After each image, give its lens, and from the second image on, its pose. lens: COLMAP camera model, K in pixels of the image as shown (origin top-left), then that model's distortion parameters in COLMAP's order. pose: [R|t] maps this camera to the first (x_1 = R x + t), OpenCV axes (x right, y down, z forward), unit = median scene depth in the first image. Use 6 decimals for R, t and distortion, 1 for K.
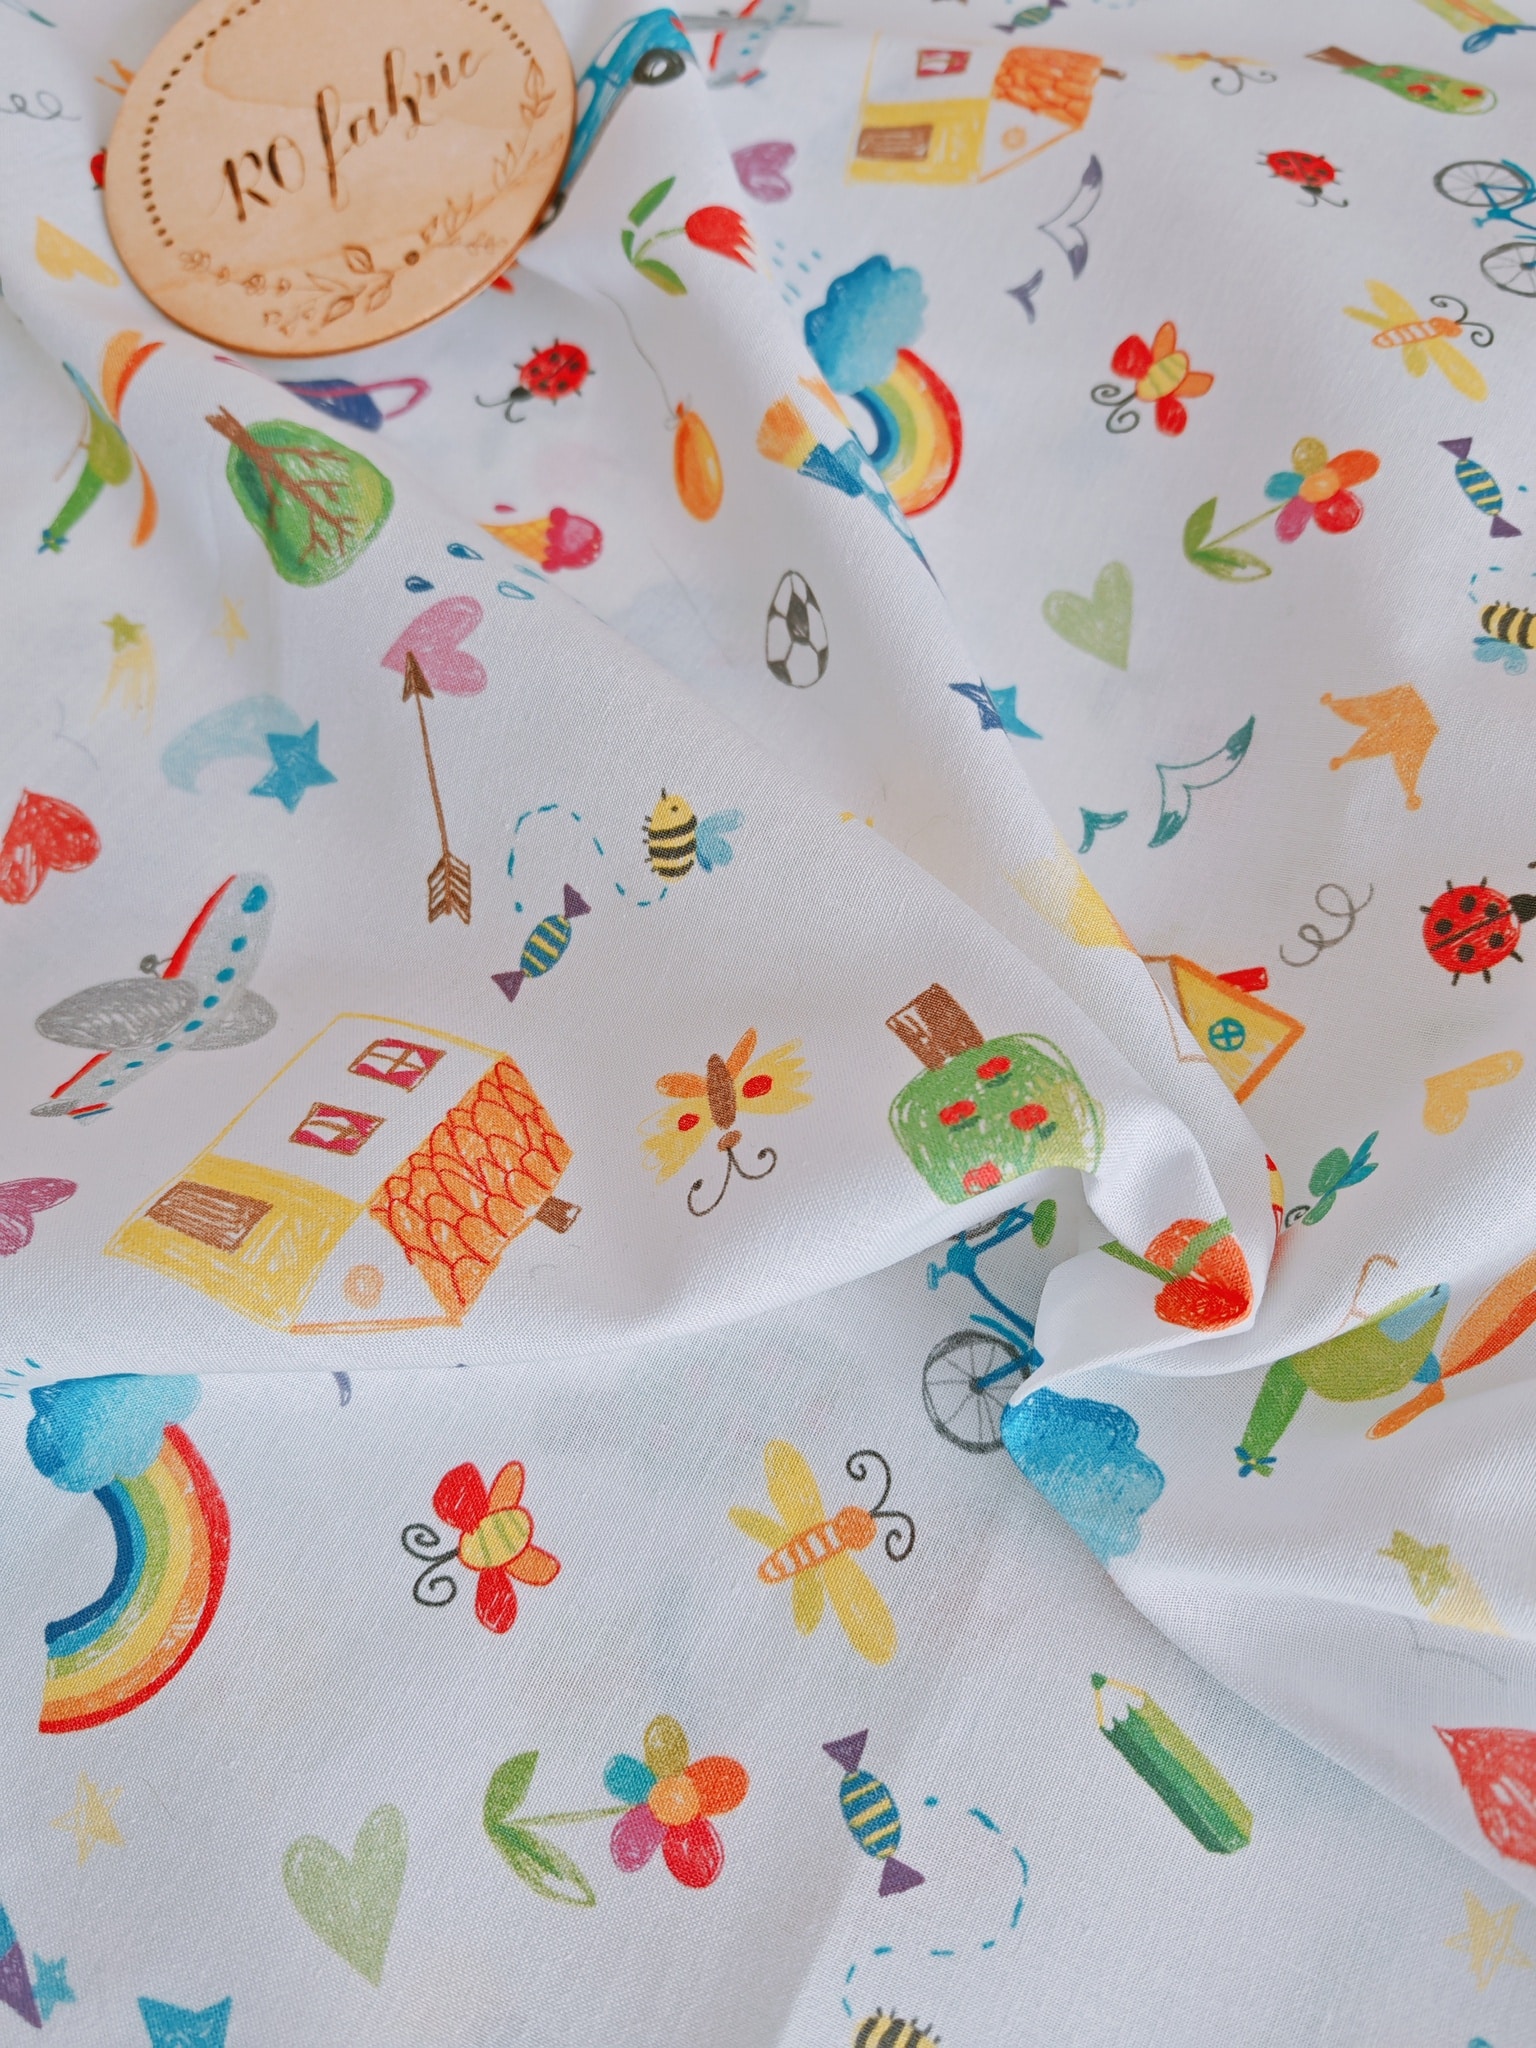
lens RADIAL K [[1718.8, 0, 768.0], [0, 1718.8, 1024.0], [0, 0, 1]] dist [-0.087382, 0.087060]
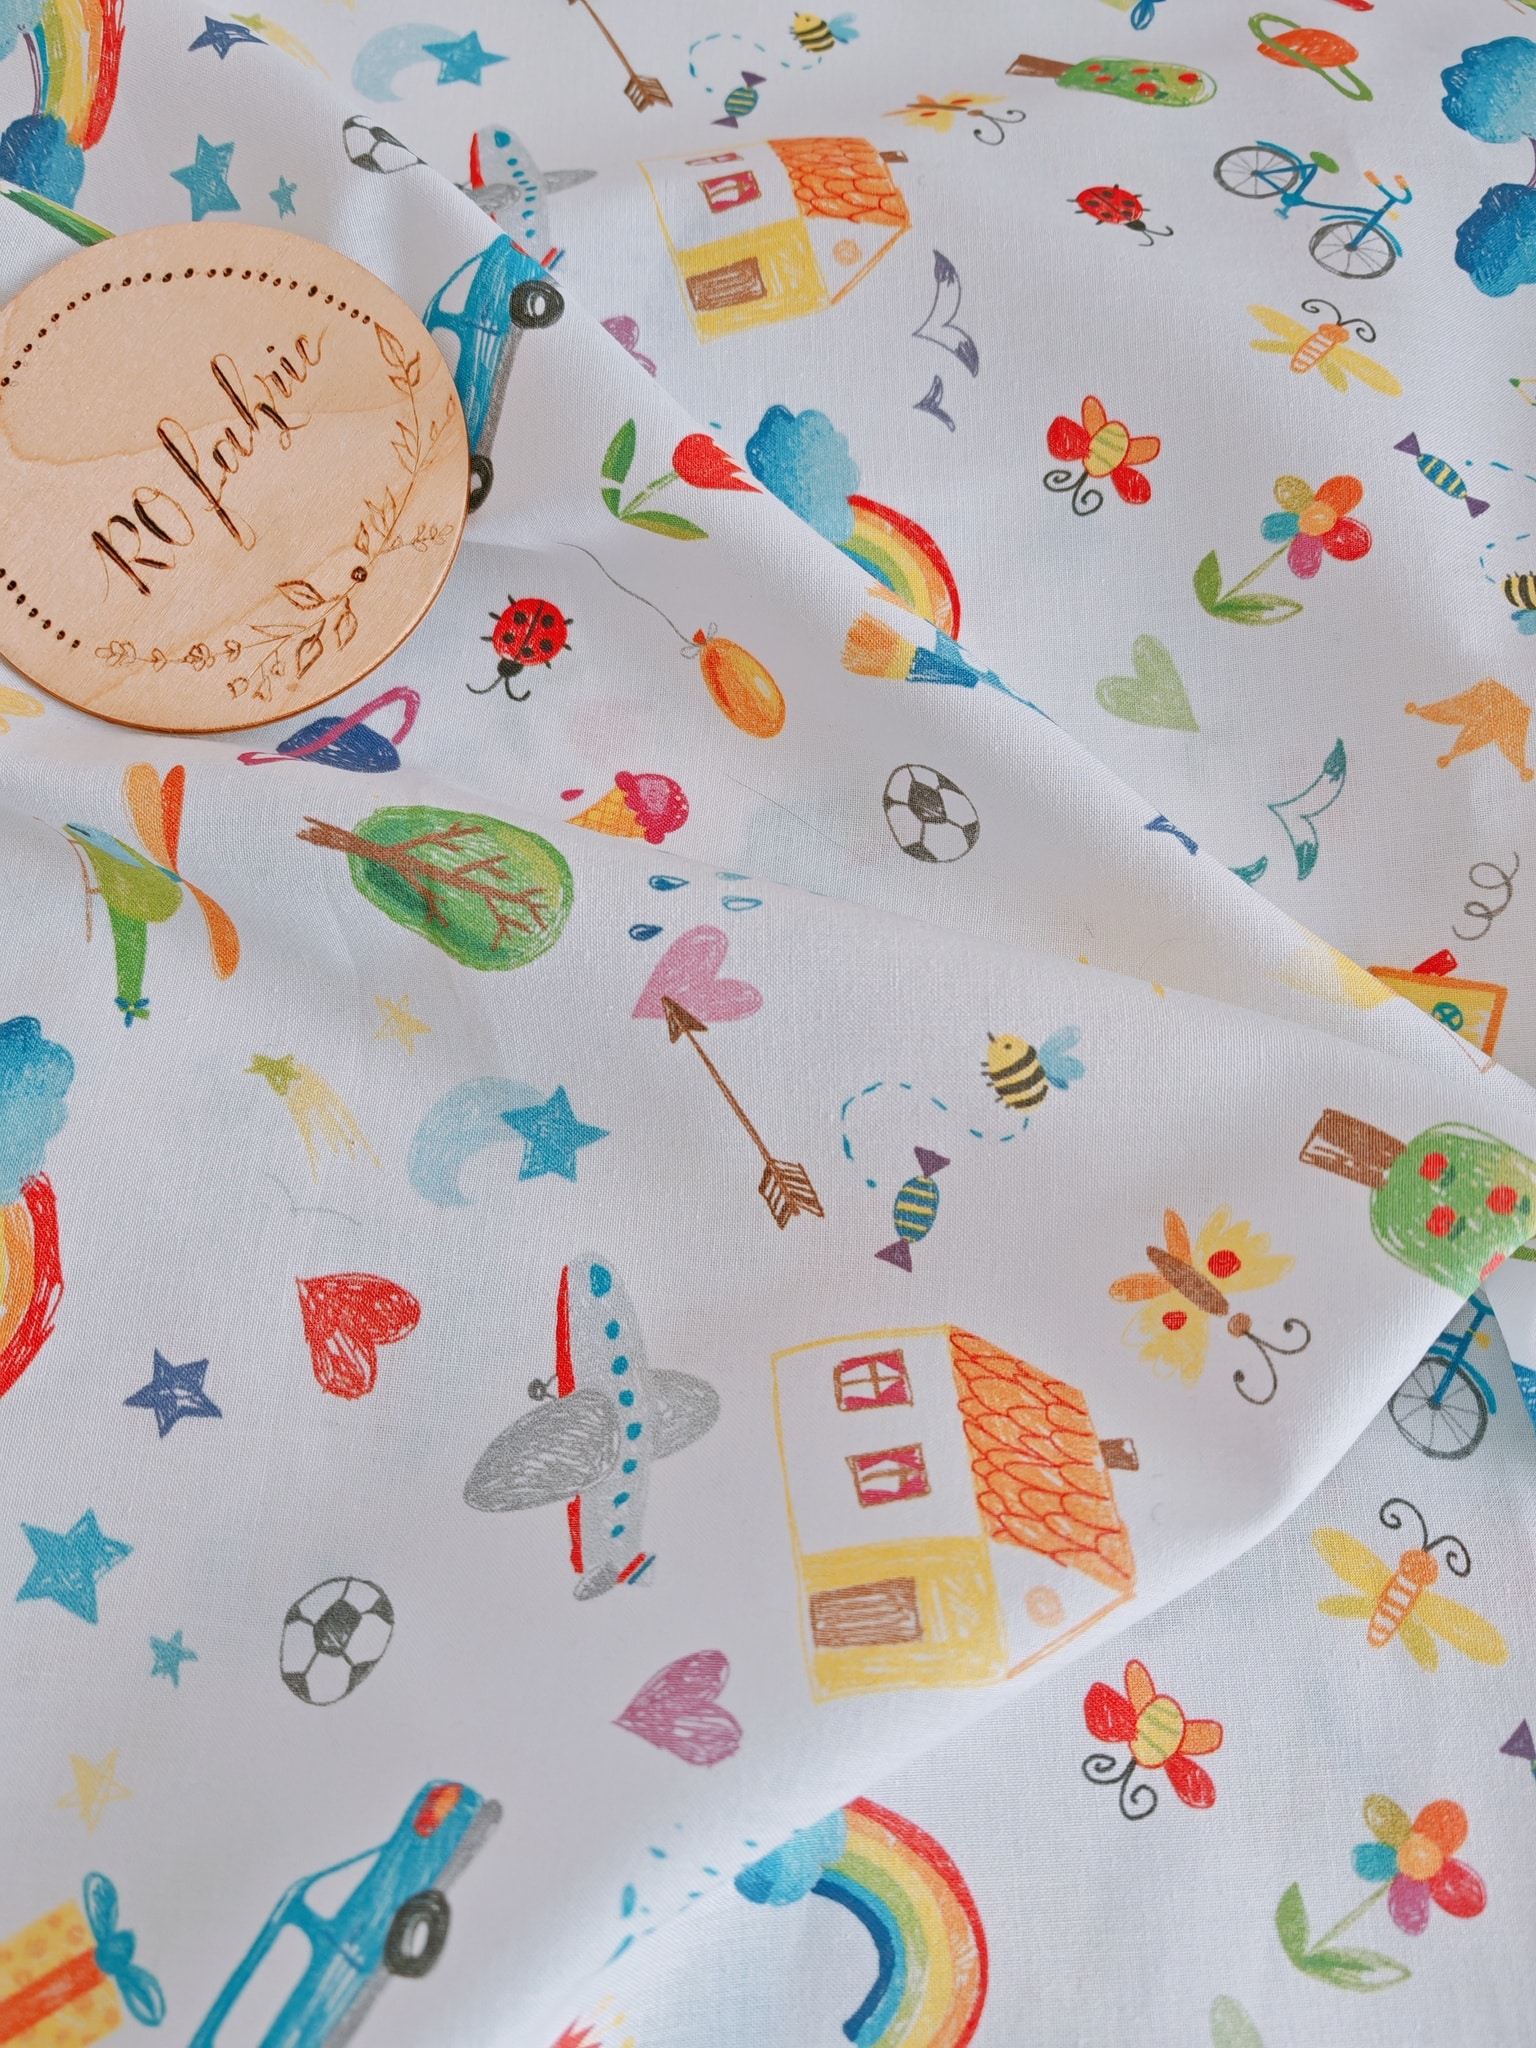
lens RADIAL K [[1699.2, 0, 768.0], [0, 1699.2, 1024.0], [0, 0, 1]] dist [-0.037931, 0.005568]
pose [[0.883770, -0.406292, 0.232116, -0.375423], [0.384587, 0.913270, 0.134276, -0.299834], [-0.266539, -0.029400, 0.963376, 0.026847]]
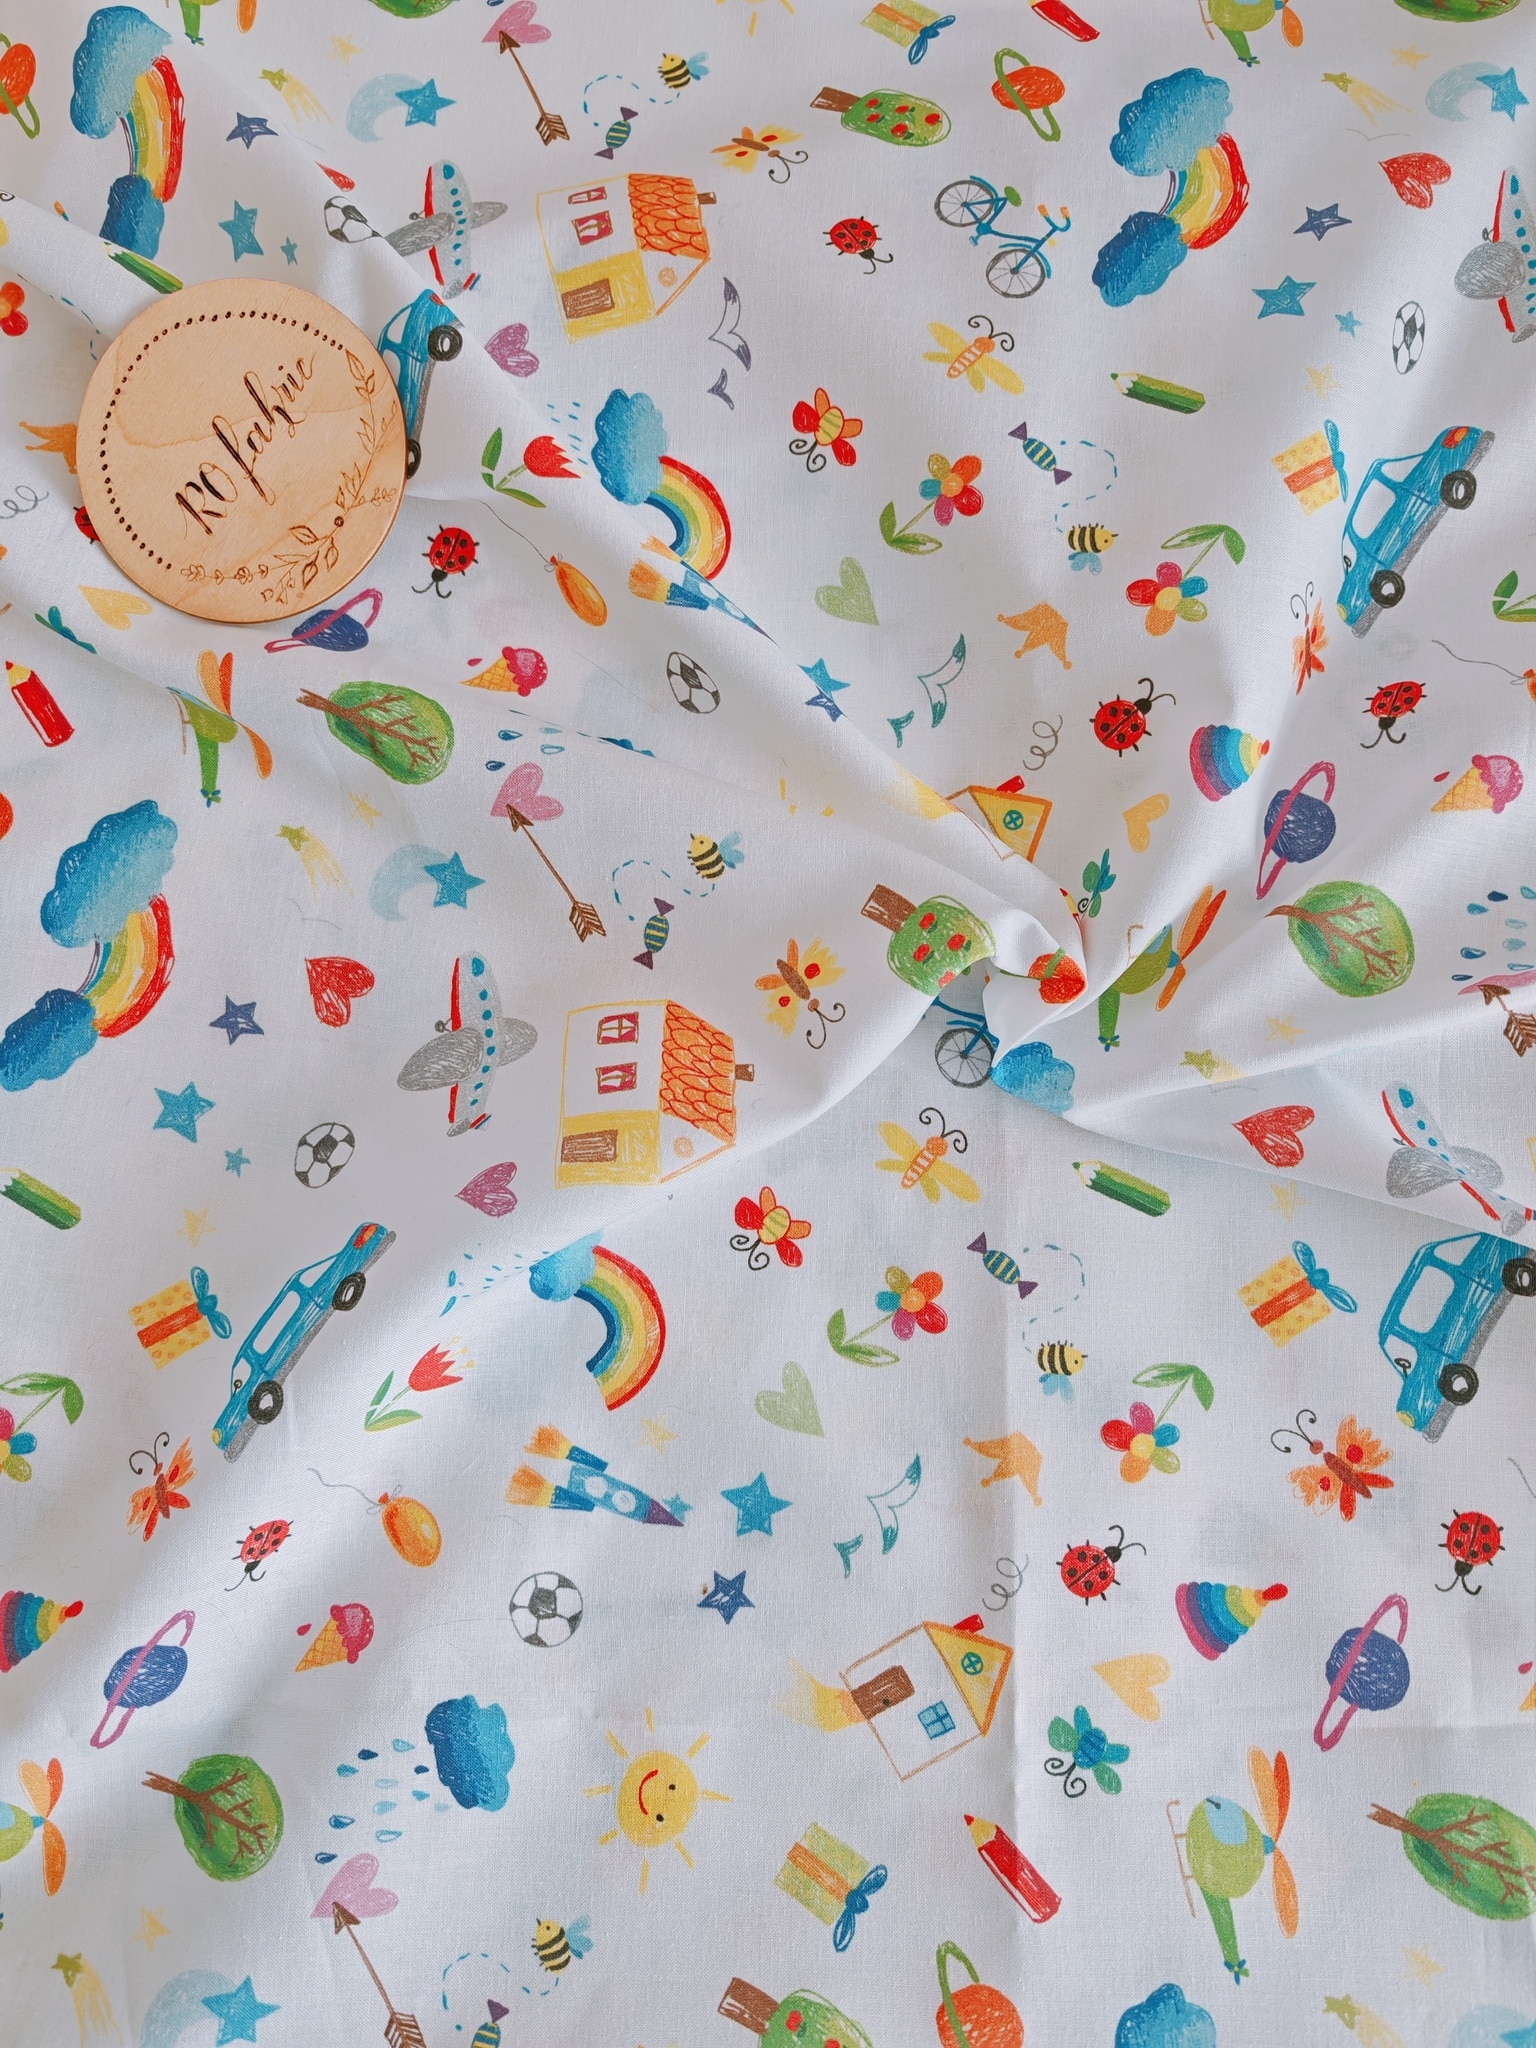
lens RADIAL K [[1644.2, 0, 768.0], [0, 1644.2, 1024.0], [0, 0, 1]] dist [0.003374, -0.071761]
pose [[0.909334, -0.410137, 0.070002, -0.169850], [0.378122, 0.884819, 0.272248, -0.354788], [-0.173598, -0.221095, 0.959677, -0.641833]]
